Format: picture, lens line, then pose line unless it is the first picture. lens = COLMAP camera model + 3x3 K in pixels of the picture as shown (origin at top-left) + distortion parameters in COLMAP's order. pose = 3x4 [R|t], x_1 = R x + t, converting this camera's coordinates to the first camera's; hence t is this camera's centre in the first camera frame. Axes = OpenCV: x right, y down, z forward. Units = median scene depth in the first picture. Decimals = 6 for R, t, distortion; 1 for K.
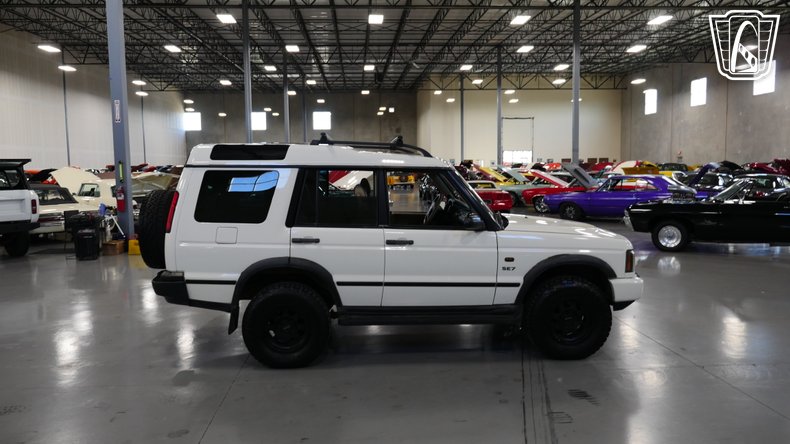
lens RADIAL K [[592.9, 0, 391.6], [0, 592.9, 221.6], [0, 0, 1]] dist [-0.000089, 0.000685]
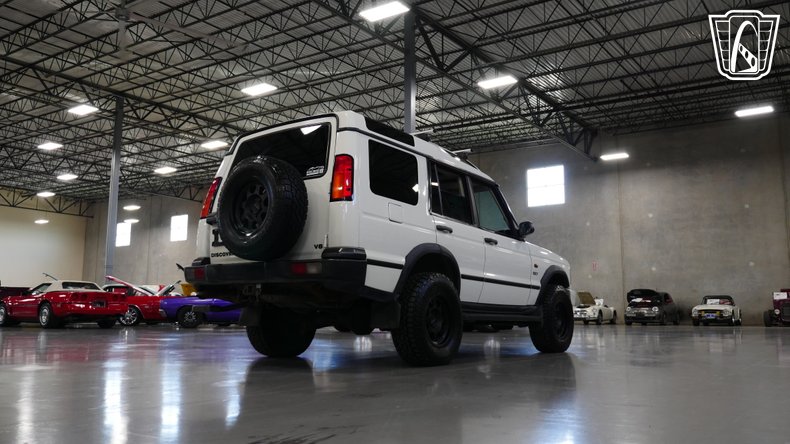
lens RADIAL K [[656.8, 0, 396.9], [0, 656.8, 214.2], [0, 0, 1]] dist [-0.001045, -0.008611]
pose [[0.626801, 0.132956, 0.767752, -0.470677], [0.061410, 0.973840, -0.218781, 0.109776], [-0.776755, 0.184280, 0.602239, 0.186039]]
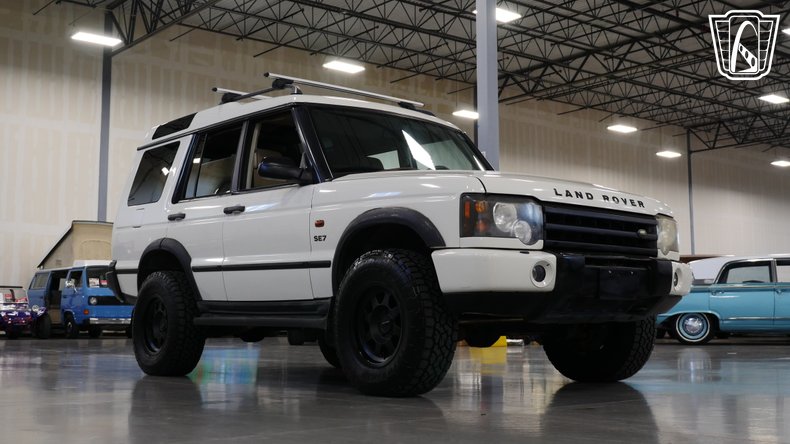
lens RADIAL K [[925.1, 0, 392.9], [0, 925.1, 217.2], [0, 0, 1]] dist [-0.011820, 0.009578]
pose [[0.599209, -0.081548, -0.796428, 0.481114], [-0.081162, 0.983486, -0.161765, 0.098055], [0.796468, 0.161571, 0.582695, 0.226727]]
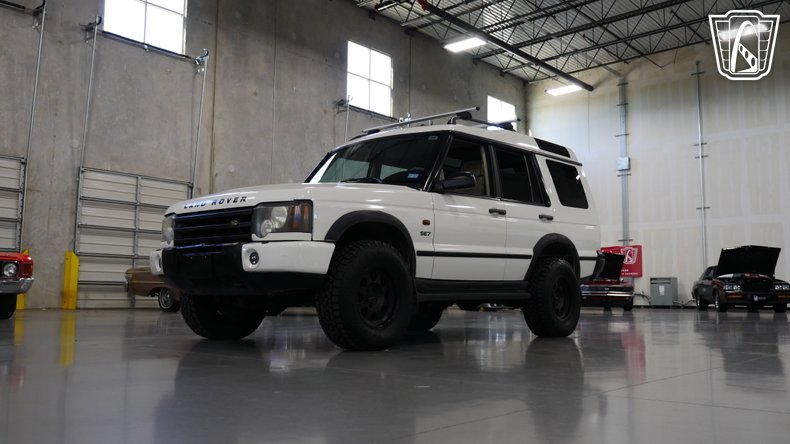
lens RADIAL K [[711.8, 0, 394.6], [0, 711.8, 216.0], [0, 0, 1]] dist [0.008092, -0.008125]
pose [[-0.699159, -0.073987, -0.711128, 0.435412], [-0.066685, 0.997044, -0.038172, 0.030297], [0.711850, 0.020733, -0.702026, 0.940557]]
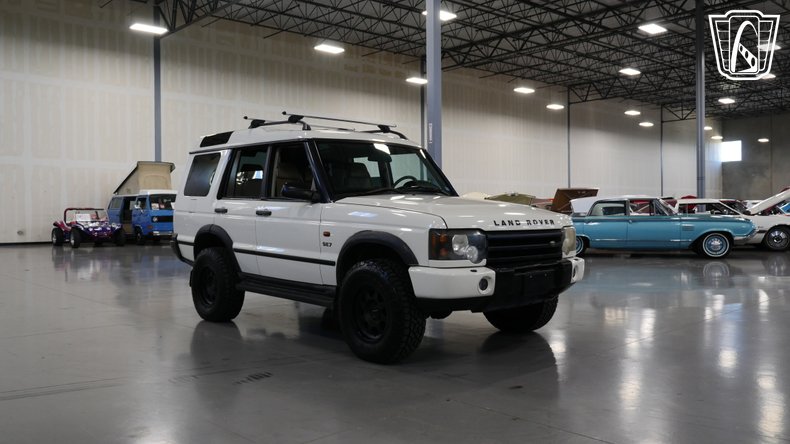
lens RADIAL K [[639.3, 0, 393.5], [0, 639.3, 217.3], [0, 0, 1]] dist [-0.002043, -0.002232]
pose [[0.637933, 0.012258, -0.769995, 0.469050], [-0.073505, 0.996277, -0.045037, 0.034853], [0.766576, 0.085329, 0.636459, 0.214807]]
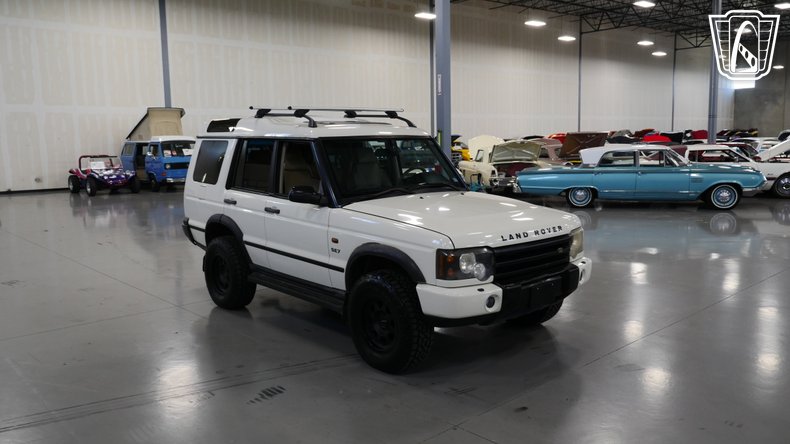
lens RADIAL K [[628.8, 0, 393.3], [0, 628.8, 218.6], [0, 0, 1]] dist [-0.002678, -0.005662]
pose [[0.625396, 0.097711, -0.774166, 0.461863], [-0.062970, 0.995213, 0.074741, -0.021581], [0.777763, 0.002007, 0.628555, 0.218285]]
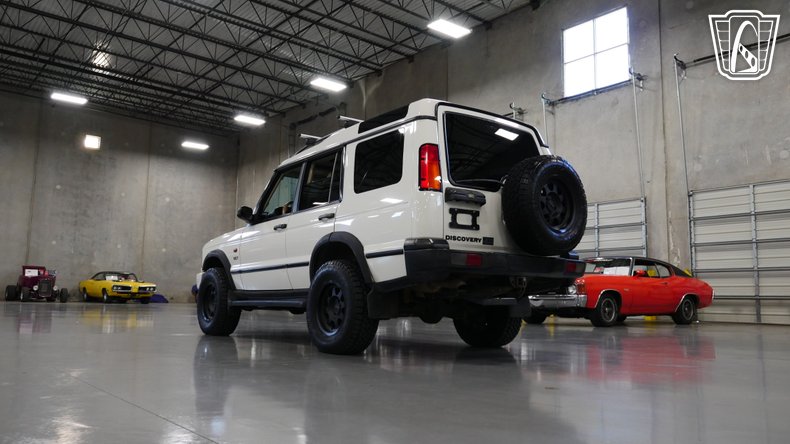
lens RADIAL K [[628.8, 0, 393.3], [0, 628.8, 218.6], [0, 0, 1]] dist [-0.002678, -0.005662]
pose [[-0.573941, 0.104118, 0.812250, -0.483768], [0.064796, 0.994548, -0.081701, 0.043441], [-0.816329, 0.005739, -0.577559, 0.845185]]
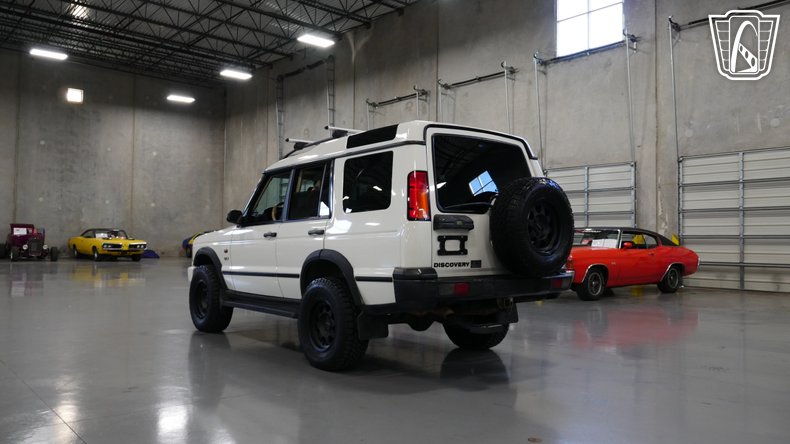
lens RADIAL K [[631.0, 0, 393.3], [0, 631.0, 219.1], [0, 0, 1]] dist [-0.001642, -0.004271]
pose [[-0.585510, 0.031758, 0.810043, -0.491963], [0.070800, 0.997418, 0.012070, -0.011018], [-0.807567, 0.064418, -0.586247, 0.845024]]
